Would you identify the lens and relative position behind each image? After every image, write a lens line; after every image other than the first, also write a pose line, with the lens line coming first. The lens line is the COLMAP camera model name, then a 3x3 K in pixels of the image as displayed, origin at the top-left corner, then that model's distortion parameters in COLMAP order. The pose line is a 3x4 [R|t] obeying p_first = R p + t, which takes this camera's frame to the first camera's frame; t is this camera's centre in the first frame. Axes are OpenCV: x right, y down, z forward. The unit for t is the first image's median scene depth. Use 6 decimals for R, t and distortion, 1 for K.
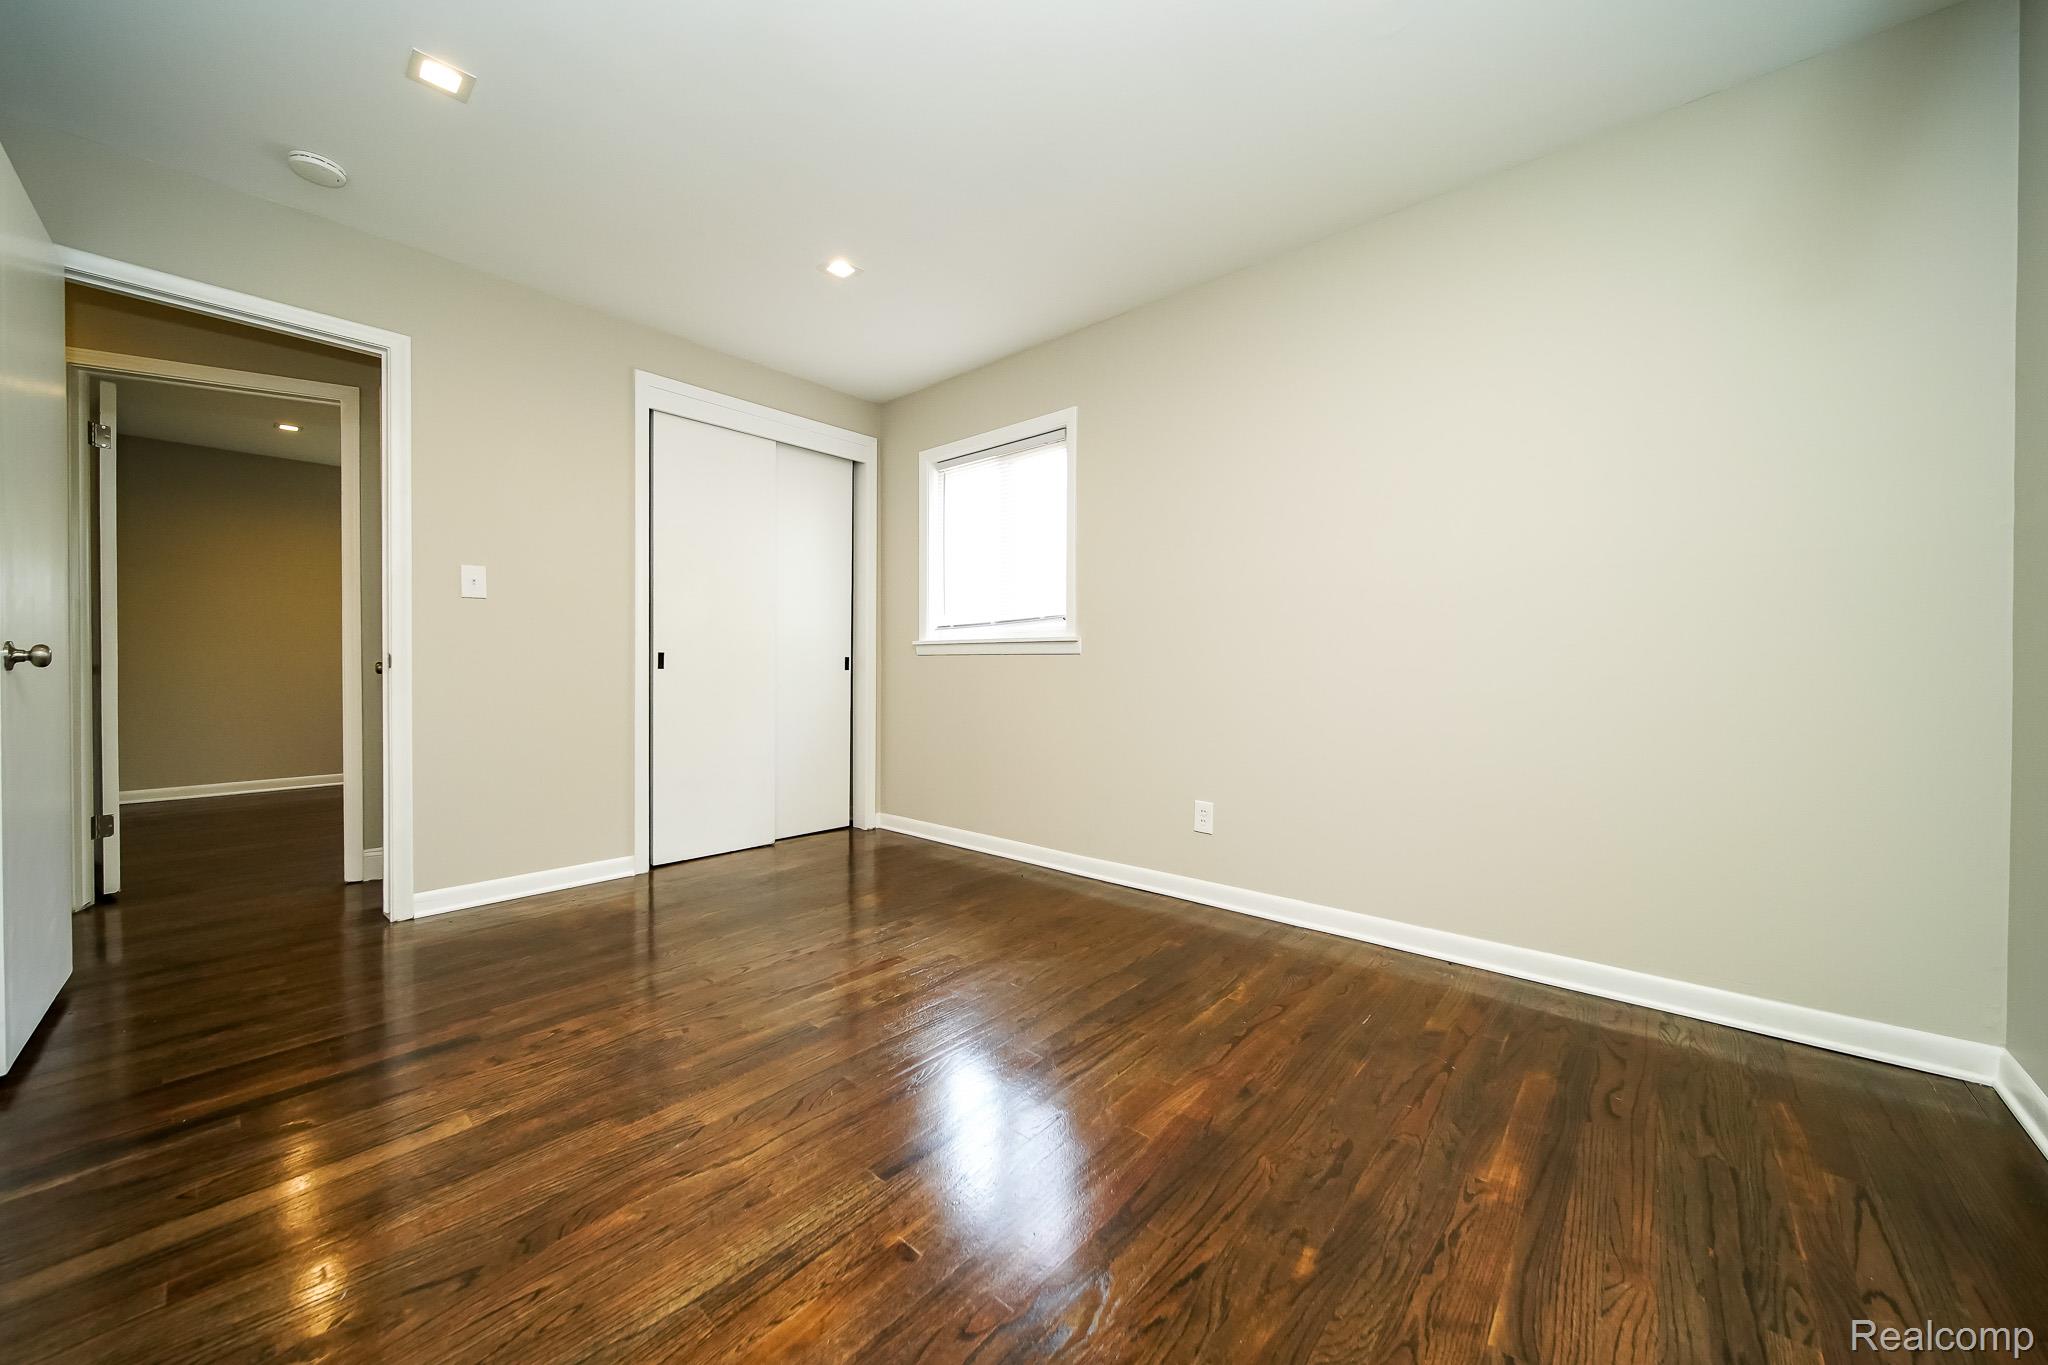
lens RADIAL K [[720.7, 0, 1019.5], [0, 720.7, 676.1], [0, 0, 1]] dist [-0.000662, 0.000023]
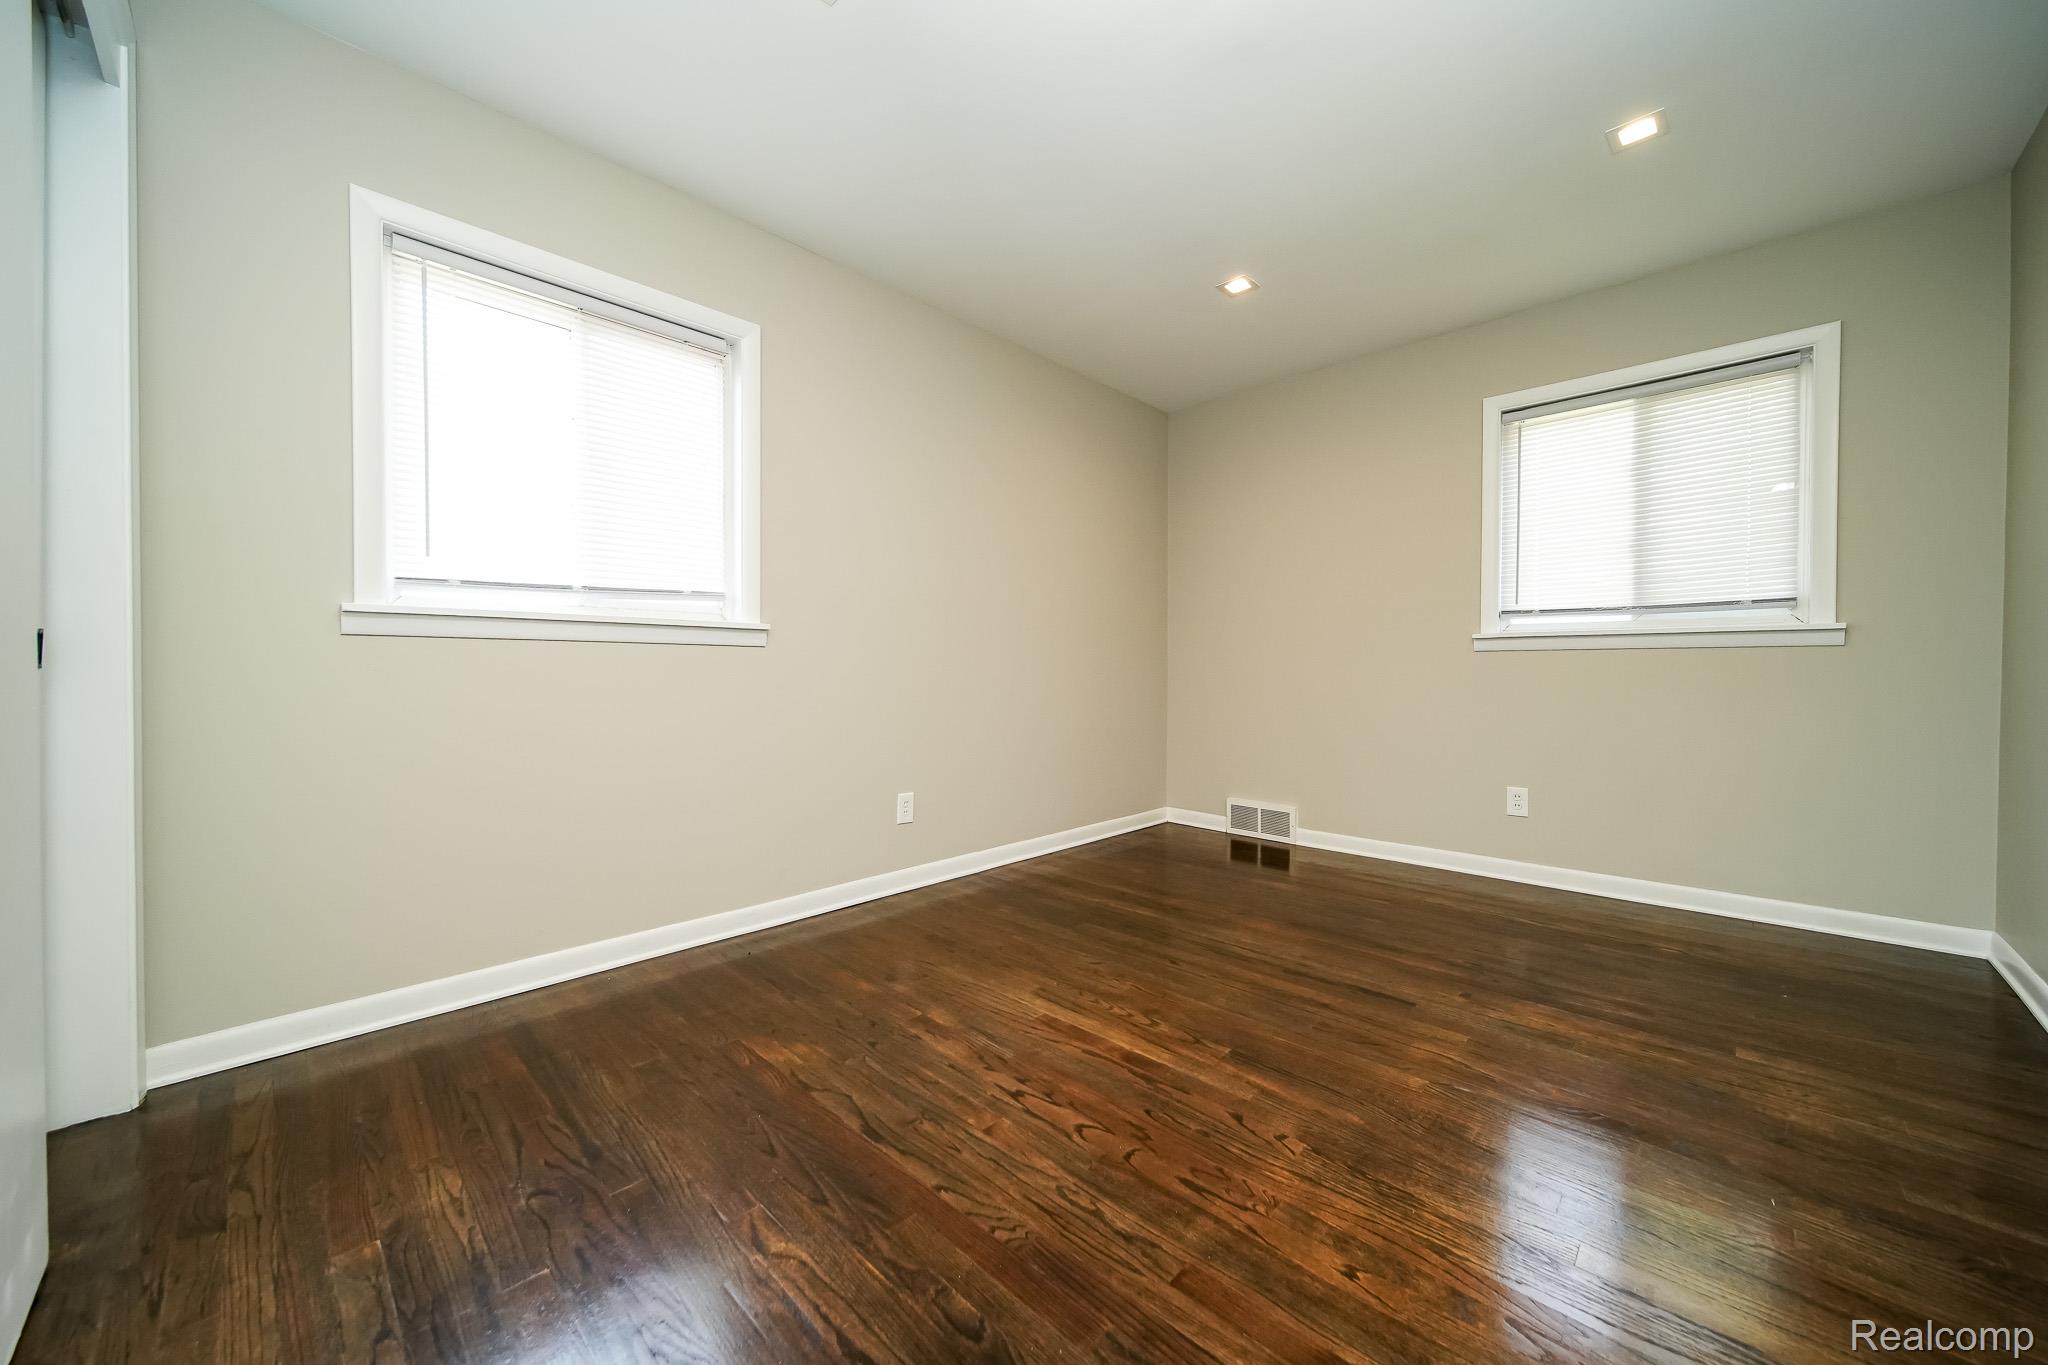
lens RADIAL K [[720.7, 0, 1019.5], [0, 720.7, 676.1], [0, 0, 1]] dist [-0.000662, 0.000023]
pose [[0.074057, -0.014107, 0.997154, -1.246870], [0.004386, 0.999895, 0.013820, -0.014349], [-0.997244, 0.003350, 0.074111, 1.221312]]
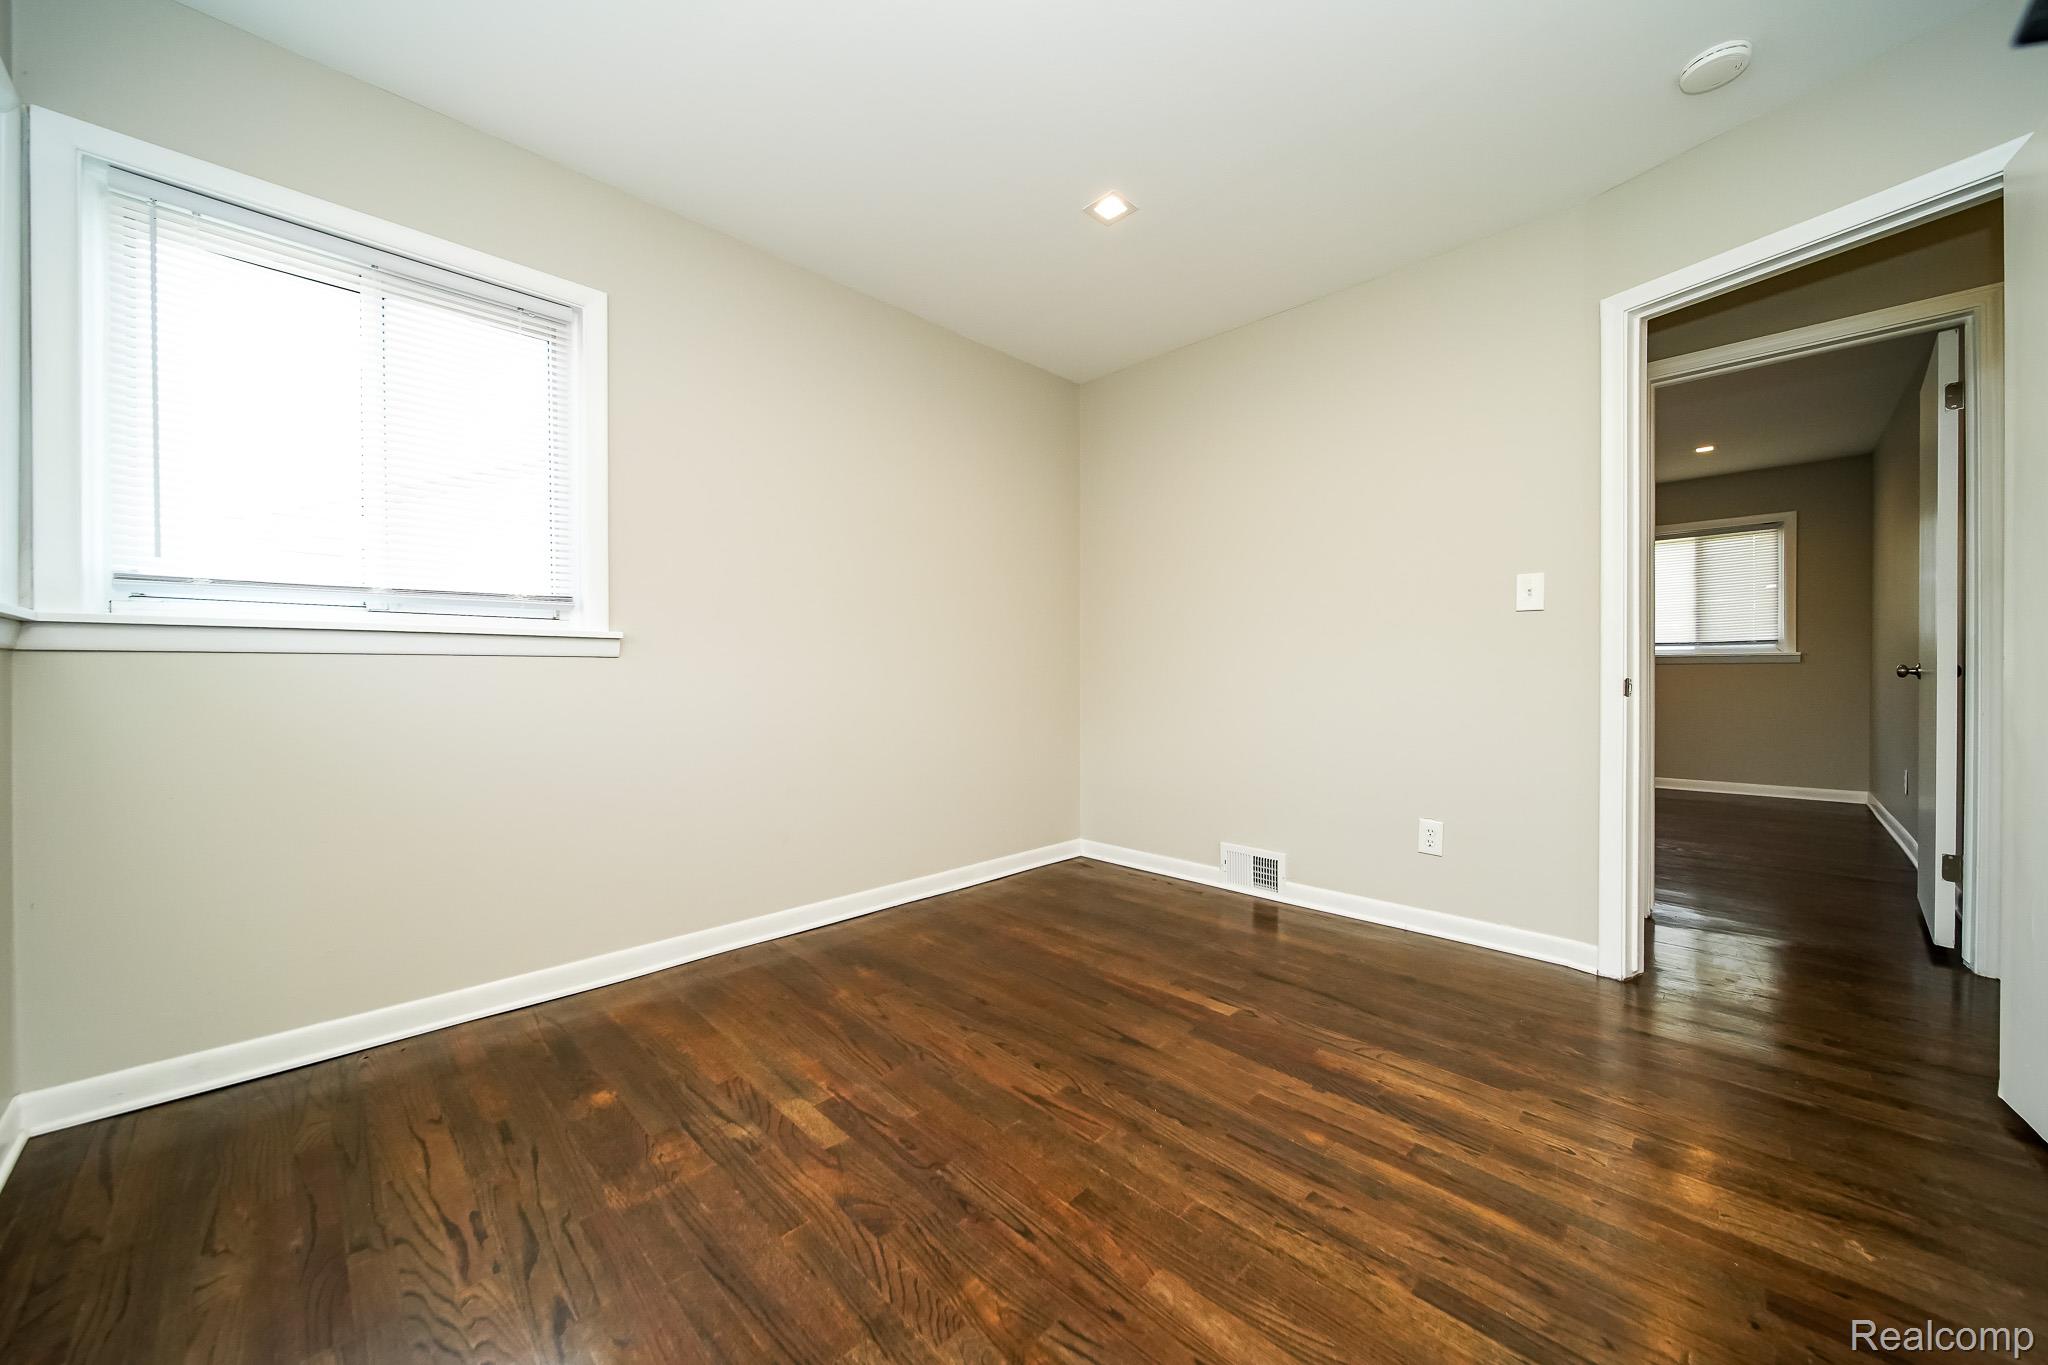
lens RADIAL K [[696.1, 0, 1028.4], [0, 696.1, 668.5], [0, 0, 1]] dist [-0.010295, -0.000211]
pose [[0.084705, 0.012817, 0.996324, -0.991032], [0.012608, 0.999823, -0.013933, -0.009313], [-0.996326, 0.013741, 0.084528, 1.015230]]
